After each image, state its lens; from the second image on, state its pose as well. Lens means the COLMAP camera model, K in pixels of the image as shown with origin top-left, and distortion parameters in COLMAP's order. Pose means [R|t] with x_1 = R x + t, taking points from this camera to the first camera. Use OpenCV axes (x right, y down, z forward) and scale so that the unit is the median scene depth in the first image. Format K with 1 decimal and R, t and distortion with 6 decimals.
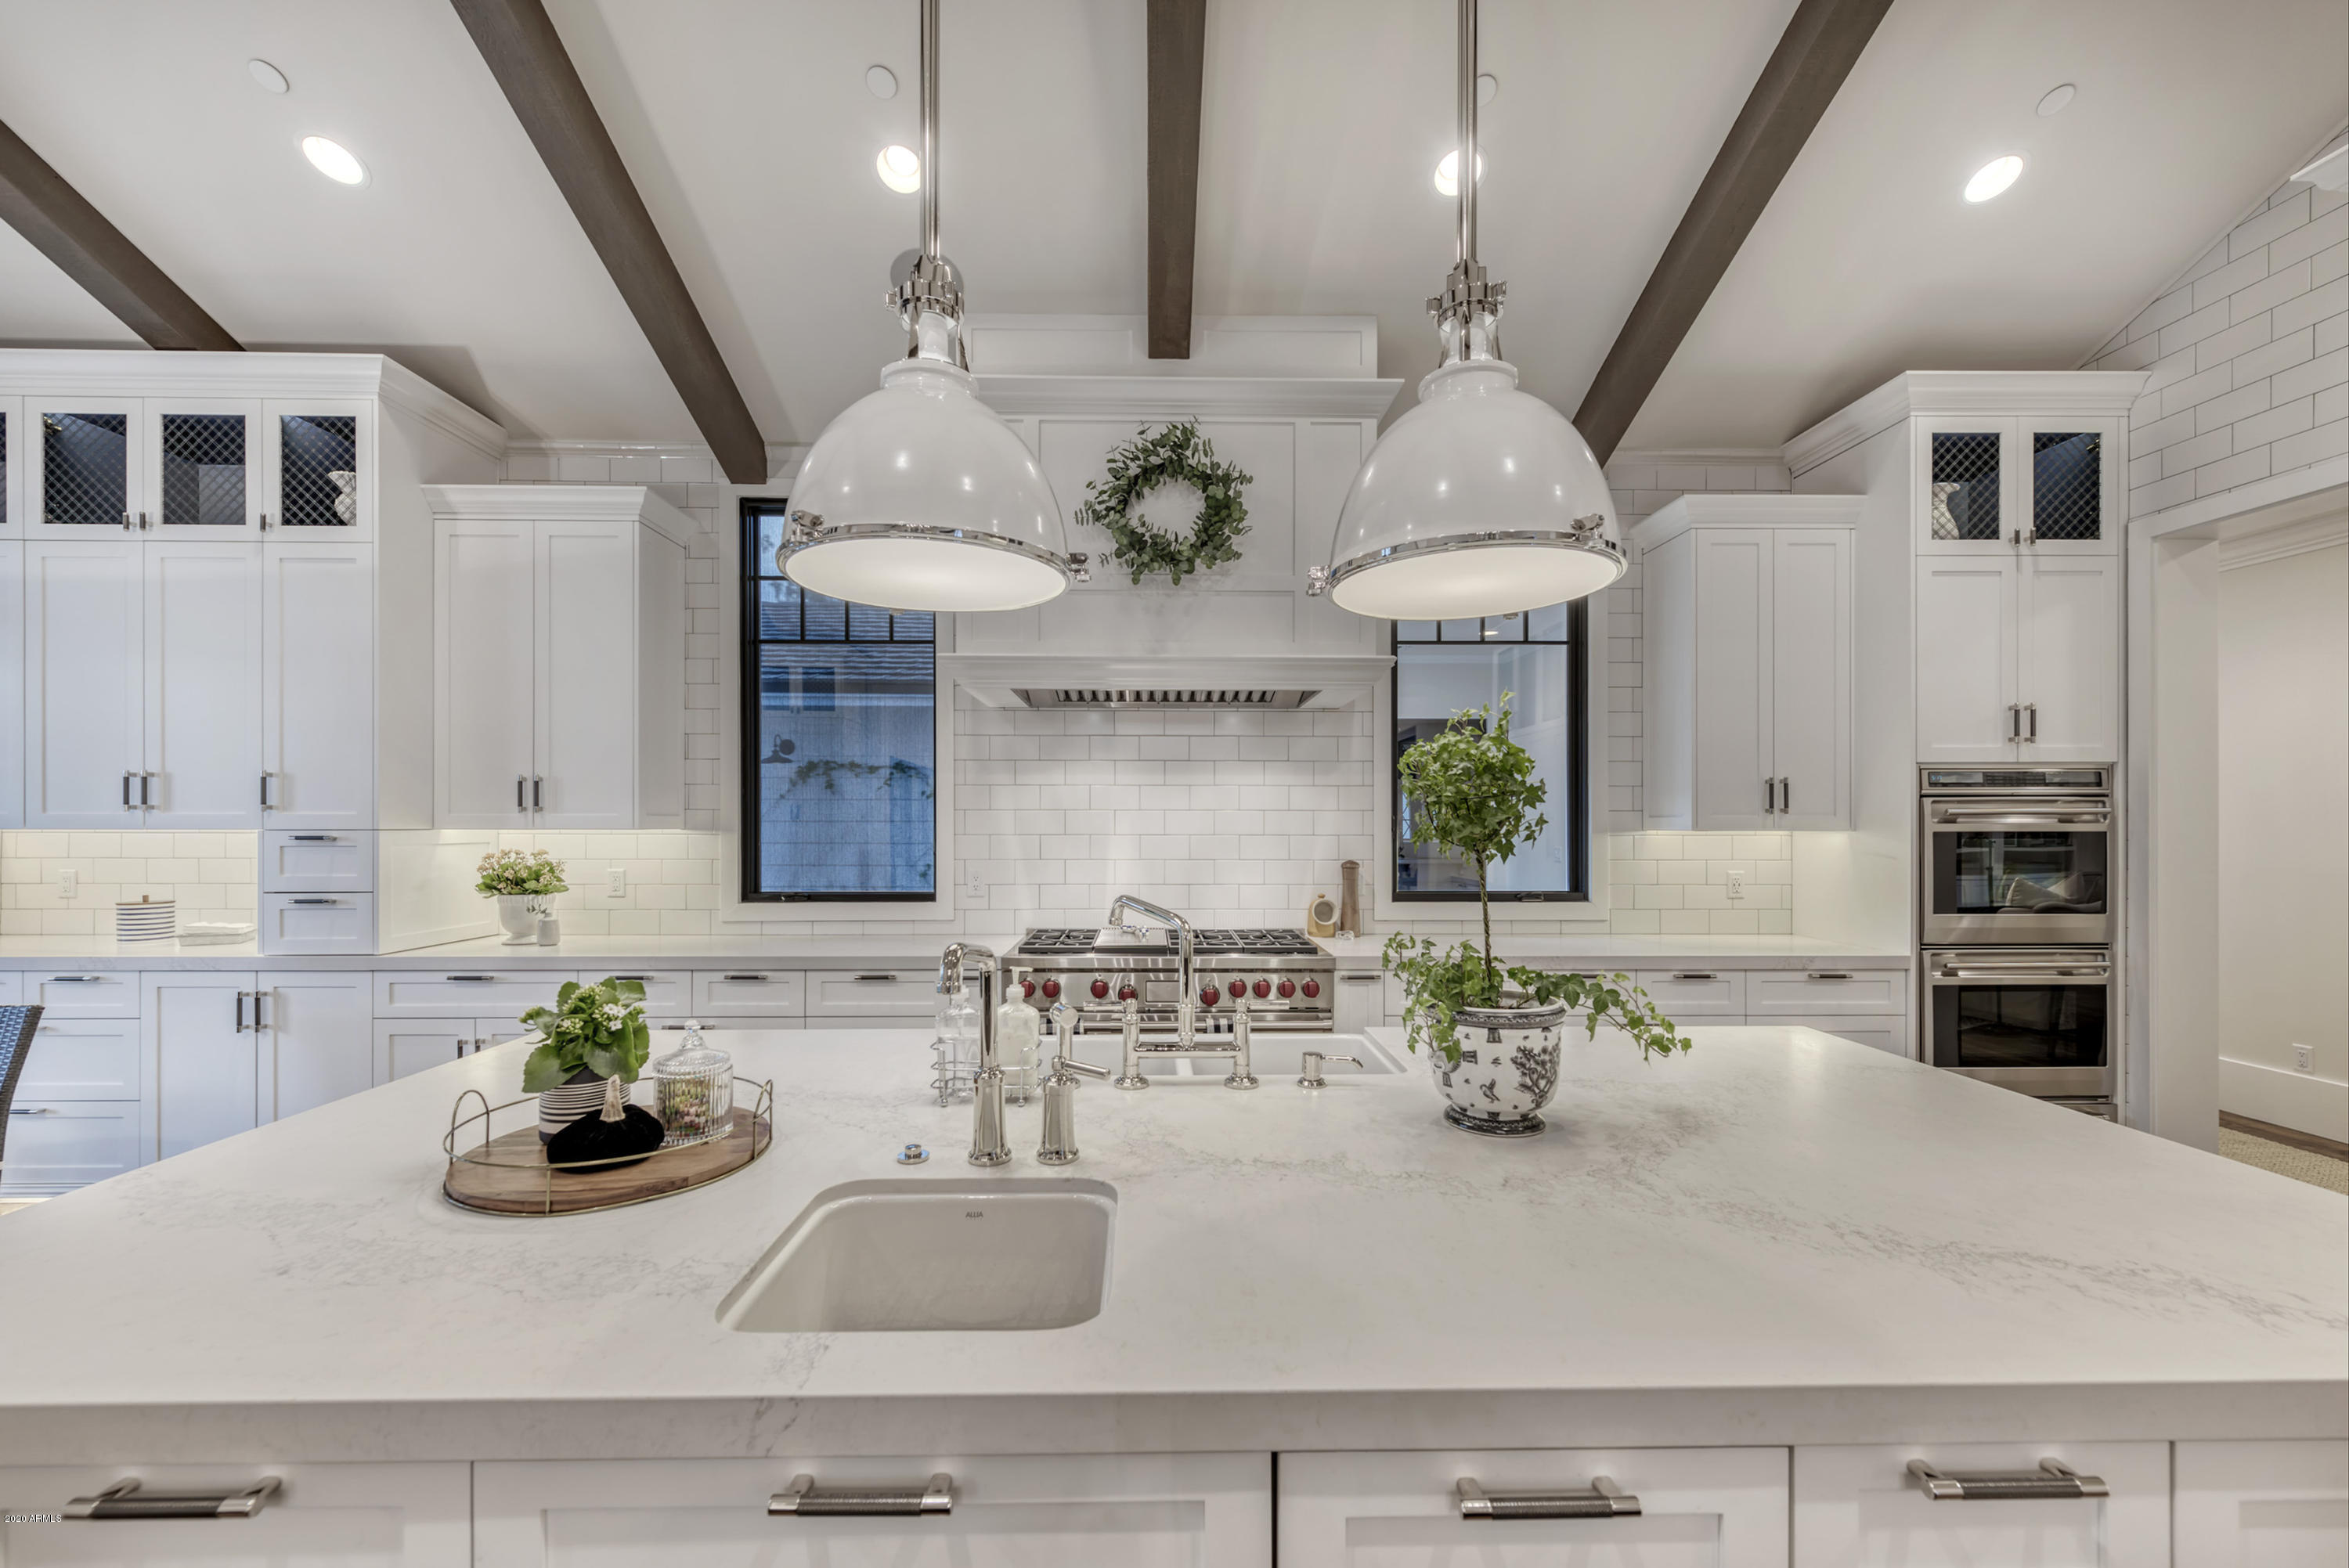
lens RADIAL K [[915.6, 0, 1179.2], [0, 915.6, 809.6], [0, 0, 1]] dist [0.005017, -0.003742]
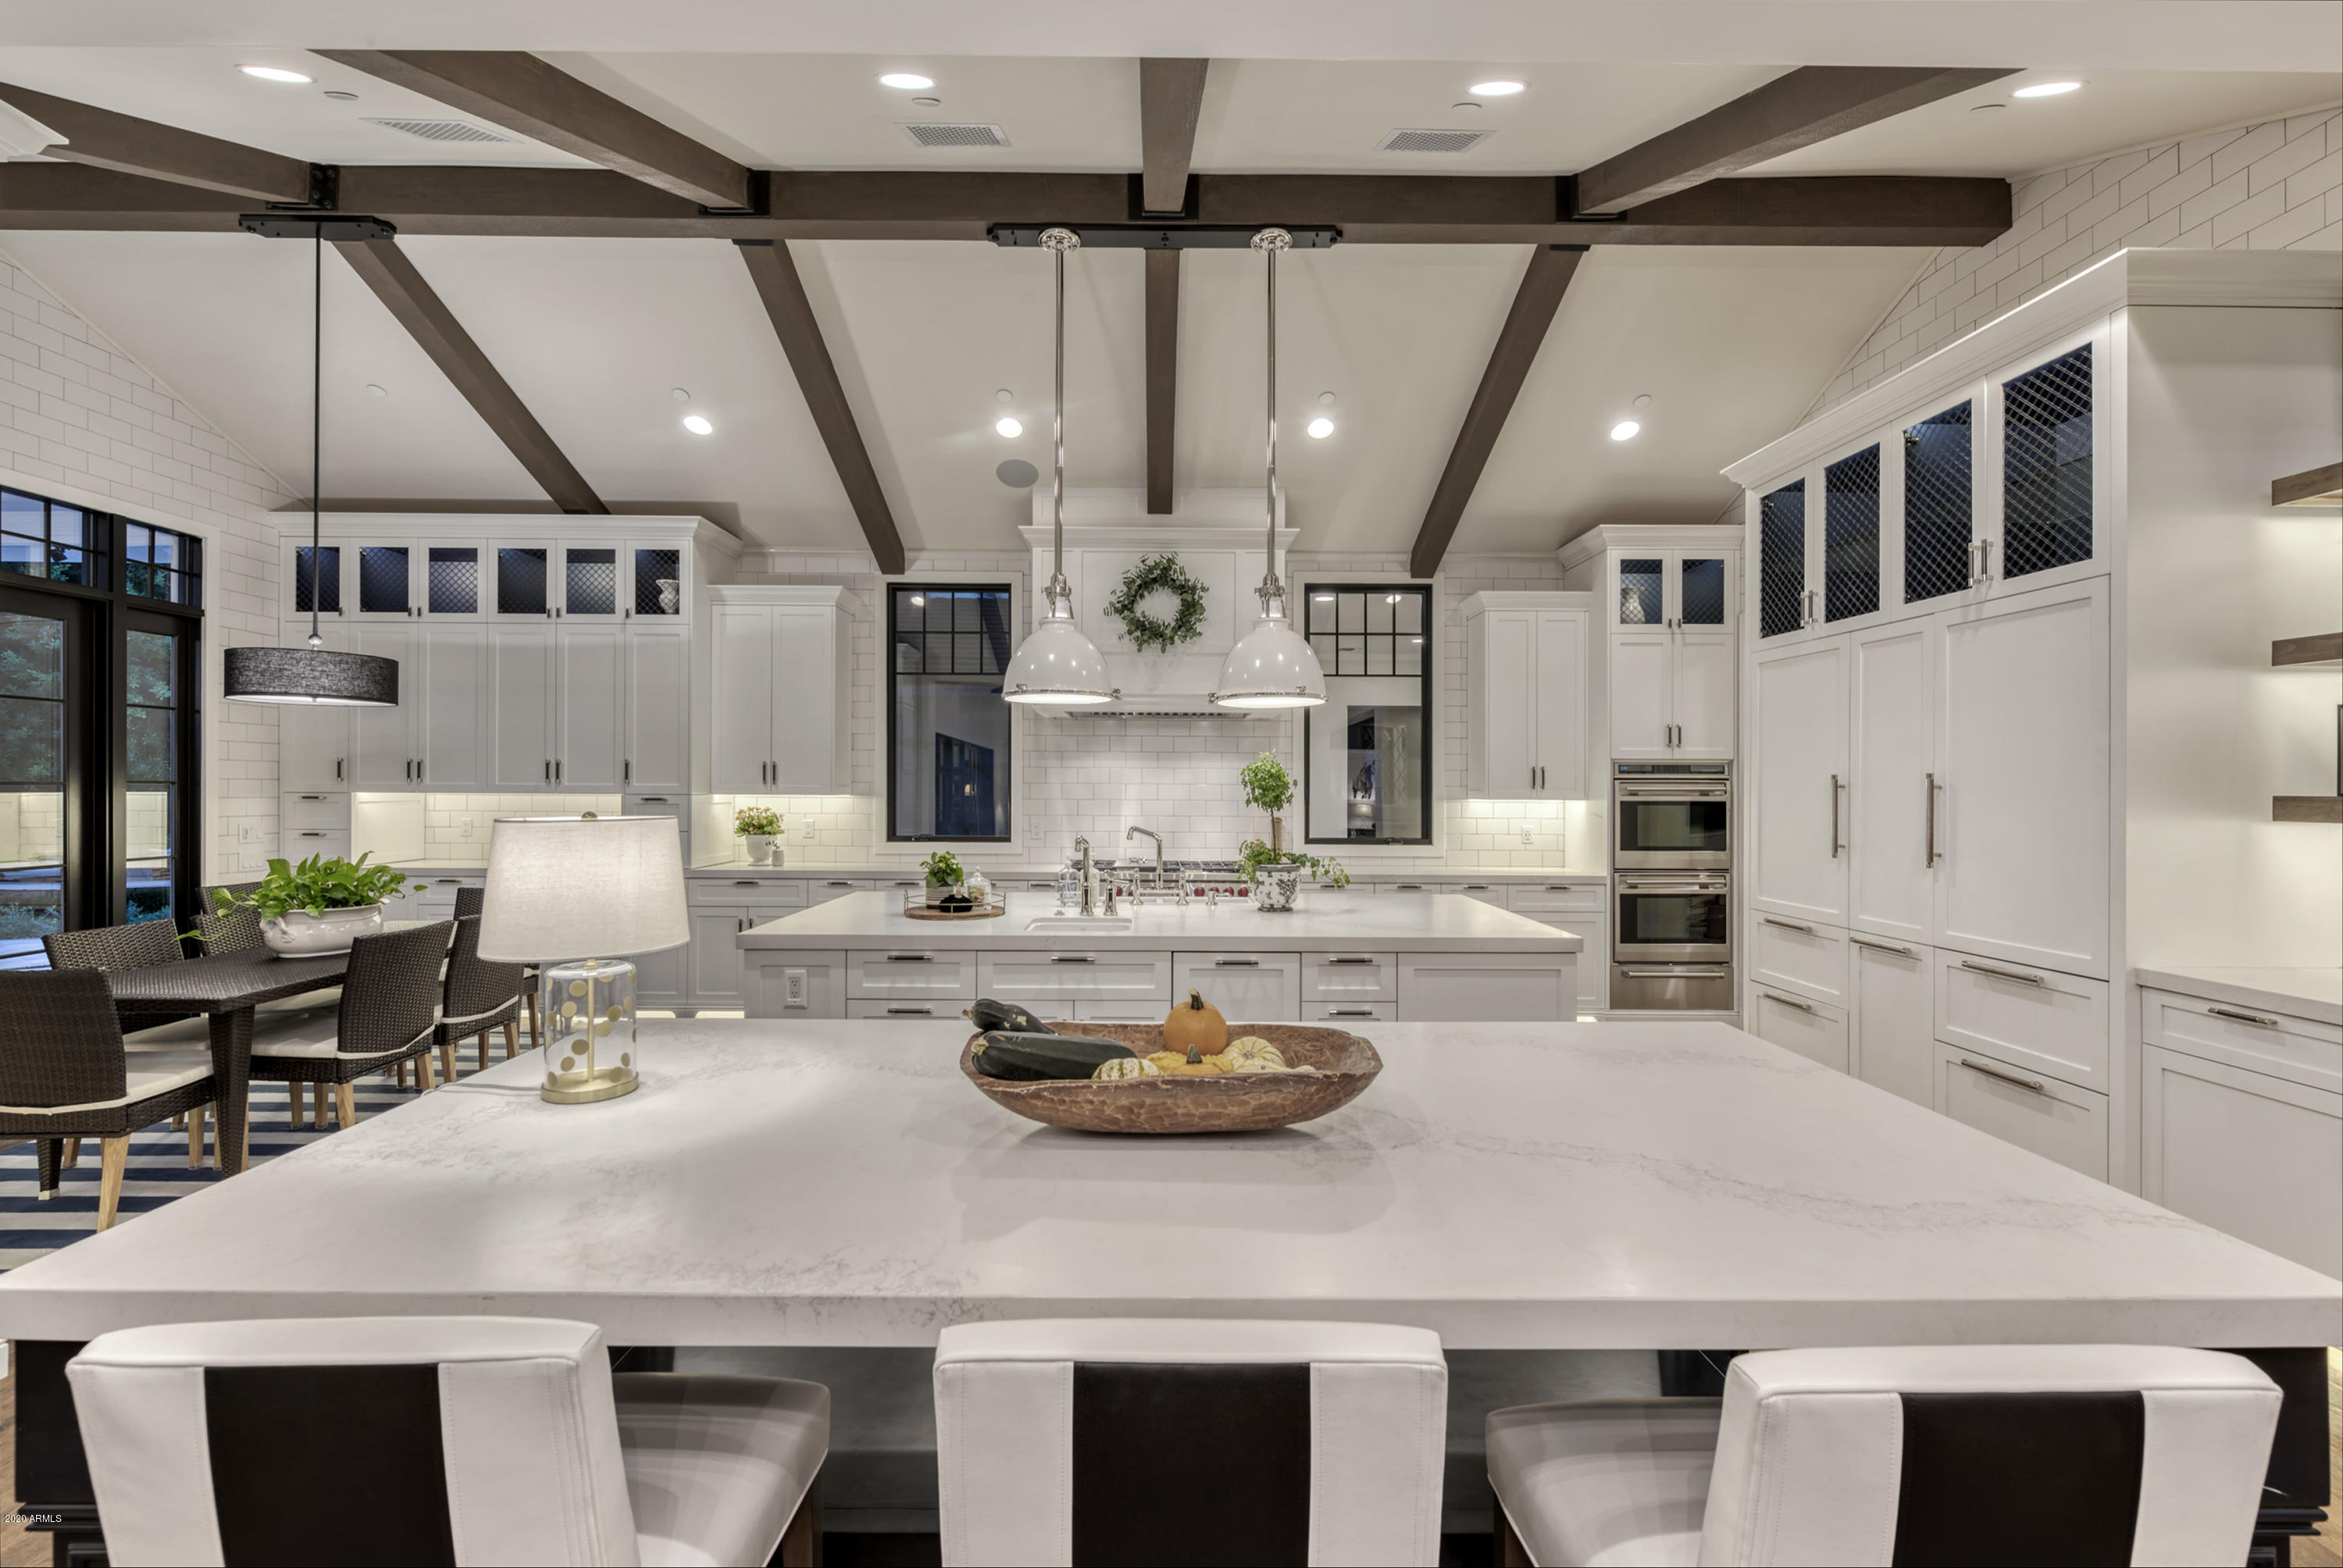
lens RADIAL K [[982.5, 0, 1160.8], [0, 982.5, 779.9], [0, 0, 1]] dist [0.000504, 0.000036]
pose [[0.999666, 0.005054, -0.025333, 0.037879], [-0.004858, 0.999958, 0.007800, -0.023156], [0.025371, -0.007675, 0.999649, -0.789557]]
